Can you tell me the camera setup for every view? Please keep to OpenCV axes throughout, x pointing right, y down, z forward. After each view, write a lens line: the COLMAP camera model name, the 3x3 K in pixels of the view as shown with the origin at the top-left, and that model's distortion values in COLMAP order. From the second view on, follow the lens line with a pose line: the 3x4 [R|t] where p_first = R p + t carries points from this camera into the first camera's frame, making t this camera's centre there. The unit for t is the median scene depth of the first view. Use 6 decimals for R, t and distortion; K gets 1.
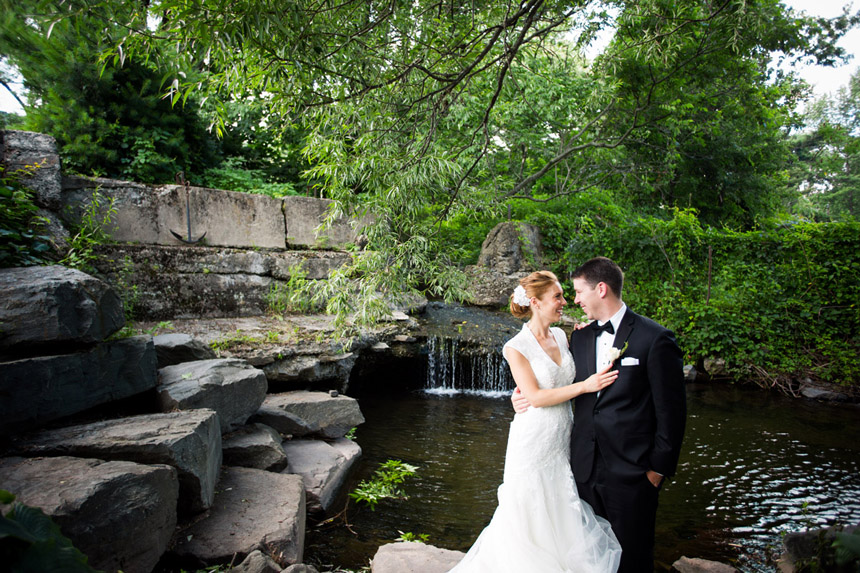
lens RADIAL K [[515.2, 0, 420.1], [0, 515.2, 287.1], [0, 0, 1]] dist [-0.073474, 0.034655]
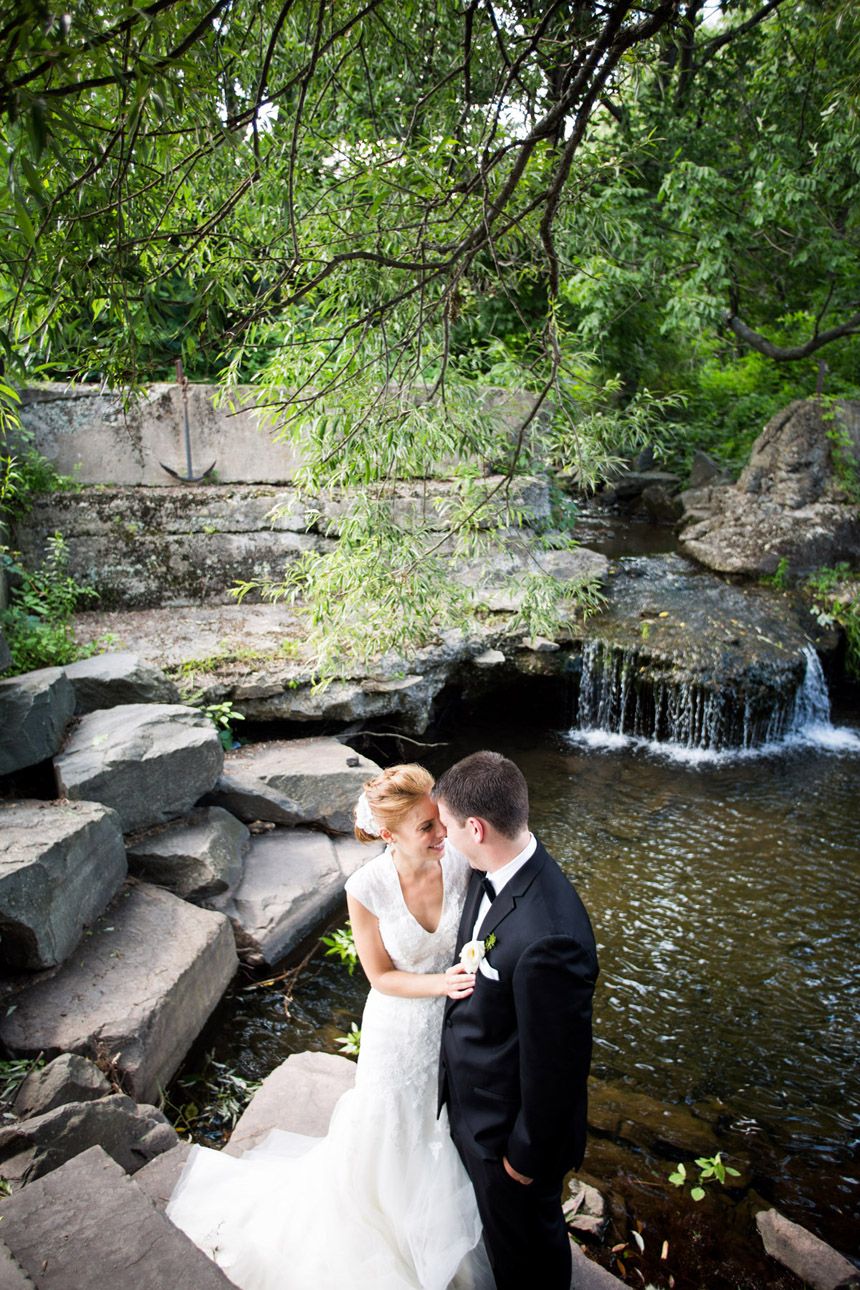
lens RADIAL K [[872.2, 0, 412.6], [0, 872.2, 668.5], [0, 0, 1]] dist [-0.059533, 0.002727]
pose [[0.936886, 0.083920, -0.339413, 0.197754], [-0.001788, 0.971905, 0.235368, -0.118605], [0.349630, -0.219907, 0.910714, 0.067470]]
